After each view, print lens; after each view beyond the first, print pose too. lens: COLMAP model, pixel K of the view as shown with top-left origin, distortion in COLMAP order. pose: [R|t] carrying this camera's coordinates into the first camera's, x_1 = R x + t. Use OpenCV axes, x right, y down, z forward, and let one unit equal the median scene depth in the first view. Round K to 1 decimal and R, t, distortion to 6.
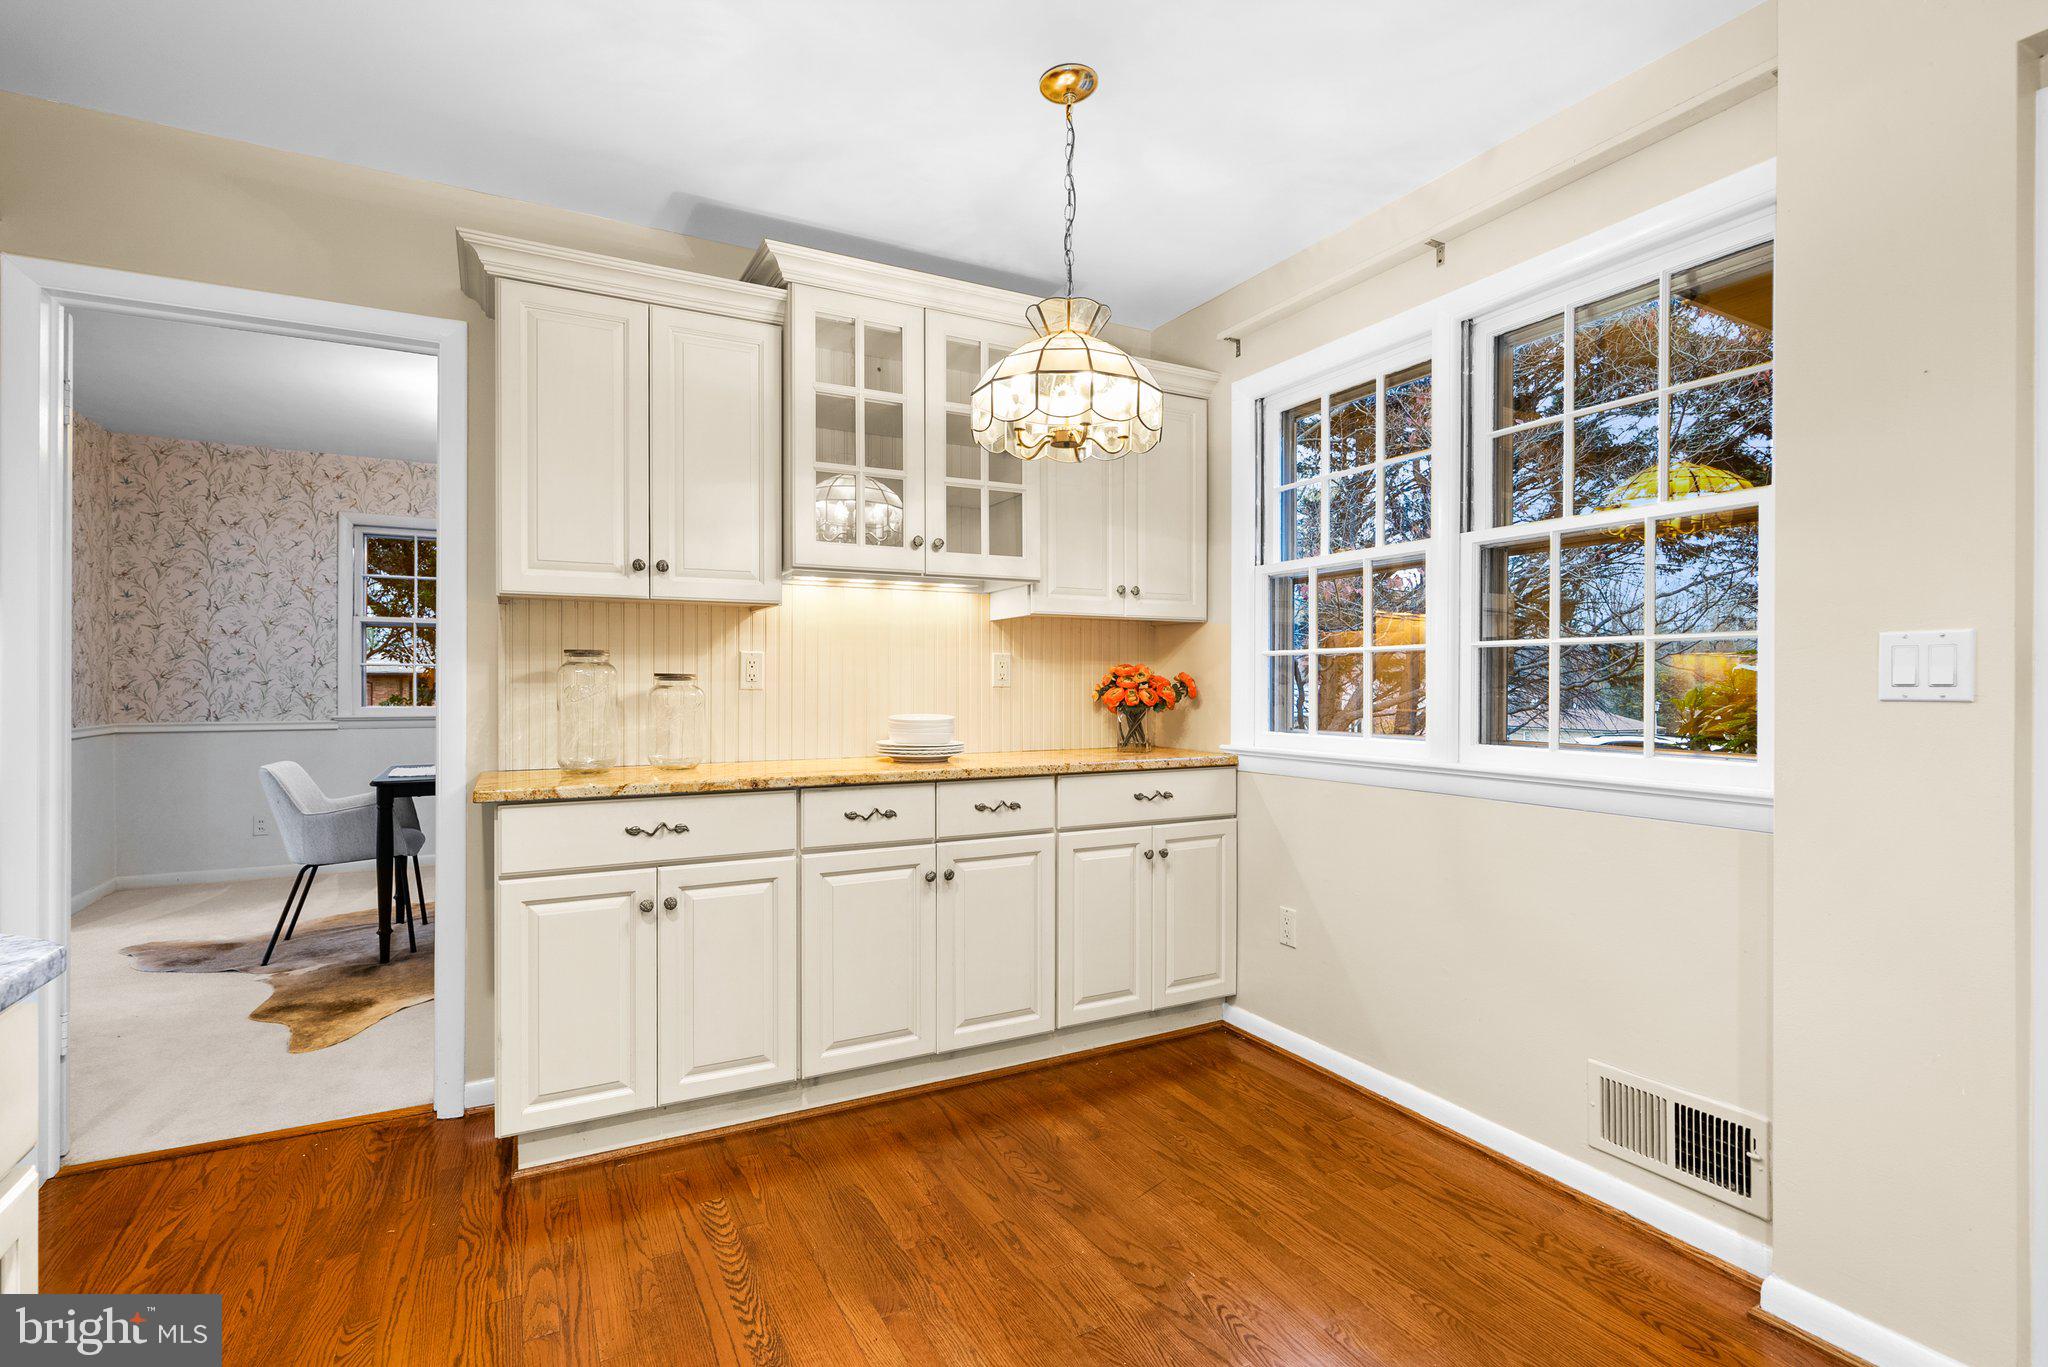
lens RADIAL K [[944.8, 0, 1016.5], [0, 944.8, 684.9], [0, 0, 1]] dist [-0.006915, 0.003514]
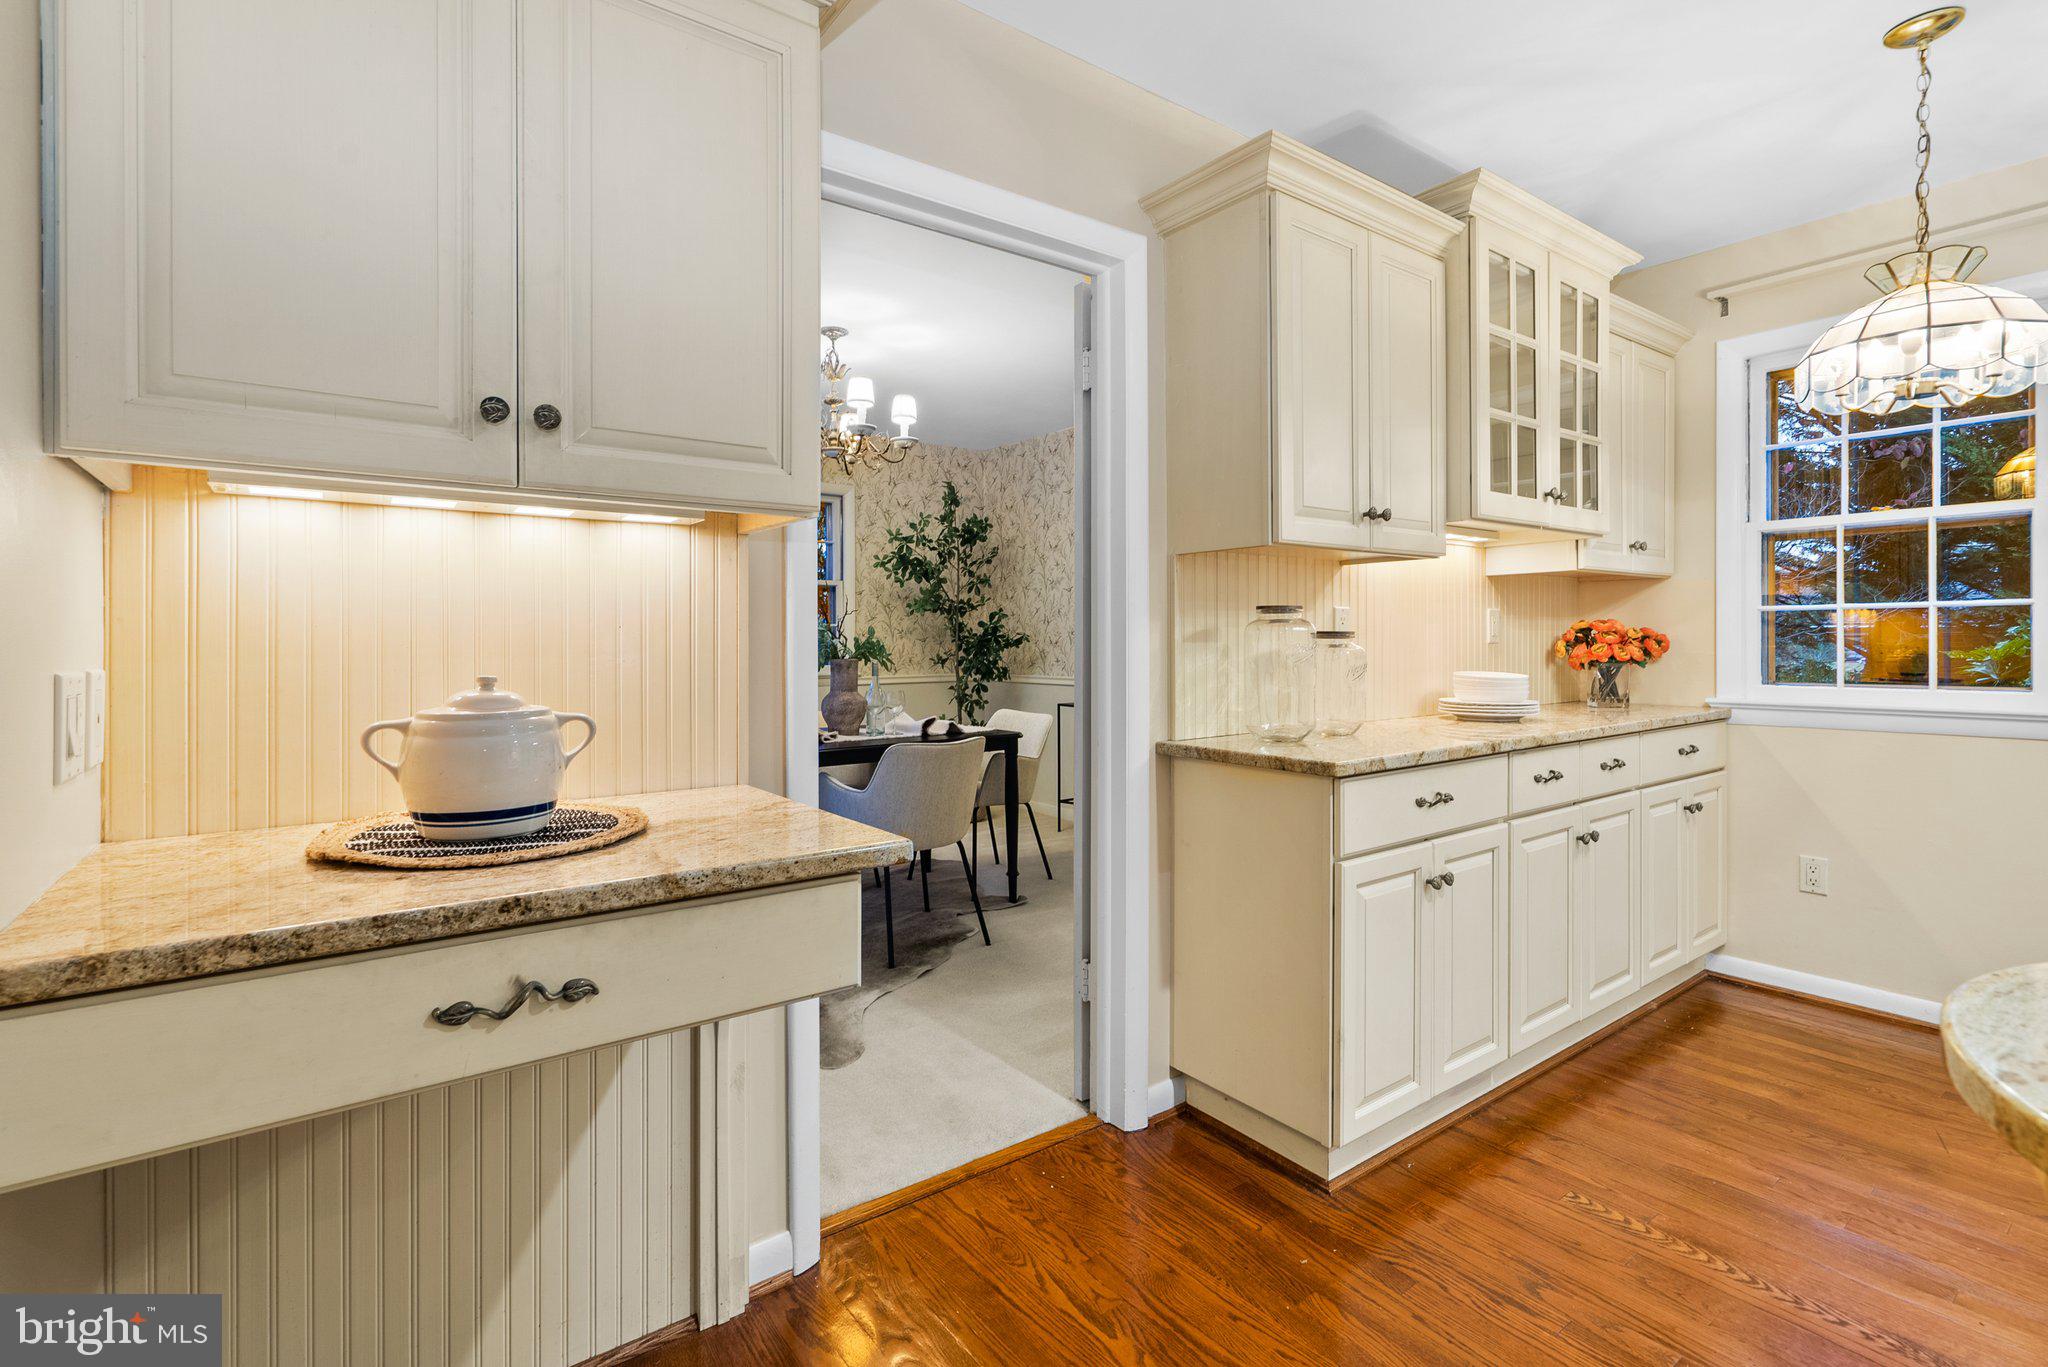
lens RADIAL K [[944.8, 0, 1045.9], [0, 944.8, 645.4], [0, 0, 1]] dist [-0.006915, 0.003514]
pose [[0.989940, -0.008493, 0.141234, -0.789849], [0.008344, 0.999964, 0.001643, -0.002149], [-0.141243, -0.000448, 0.989975, 0.124716]]
